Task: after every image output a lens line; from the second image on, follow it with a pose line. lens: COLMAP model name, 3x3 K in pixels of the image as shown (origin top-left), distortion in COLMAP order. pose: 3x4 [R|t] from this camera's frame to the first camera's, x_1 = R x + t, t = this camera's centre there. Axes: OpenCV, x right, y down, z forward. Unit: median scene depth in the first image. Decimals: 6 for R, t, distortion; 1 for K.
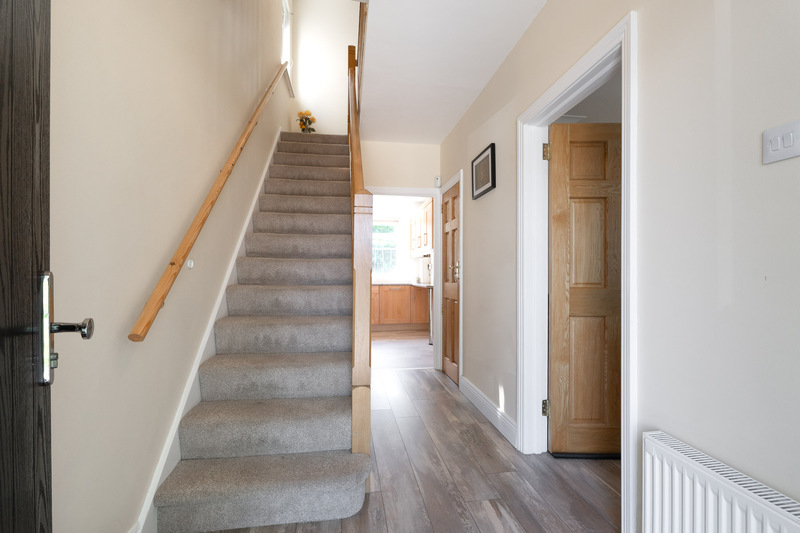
lens RADIAL K [[357.6, 0, 400.0], [0, 357.6, 266.5], [0, 0, 1]] dist [0.009530, -0.000664]
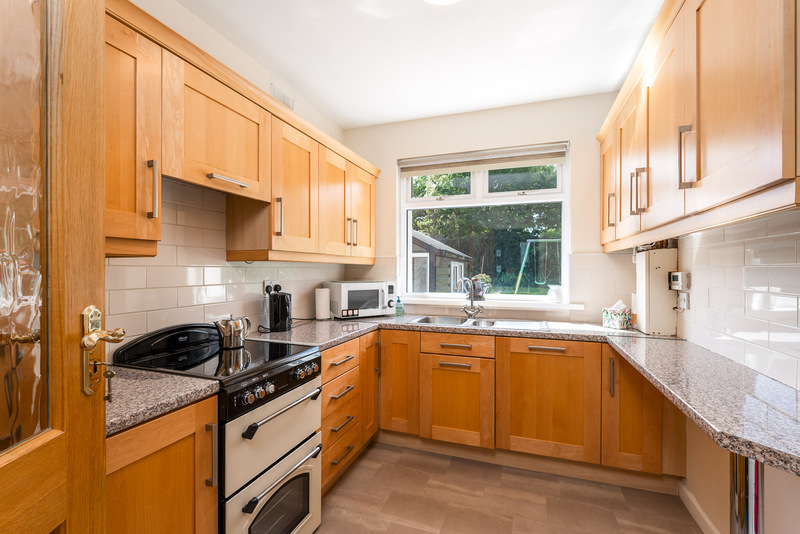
lens RADIAL K [[357.6, 0, 400.0], [0, 357.6, 267.0], [0, 0, 1]] dist [0.009530, -0.000664]
pose [[0.882968, 0.003300, -0.469422, 0.020495], [0.002878, 0.999918, 0.012443, -0.015644], [0.469424, -0.012338, 0.882886, 0.648190]]
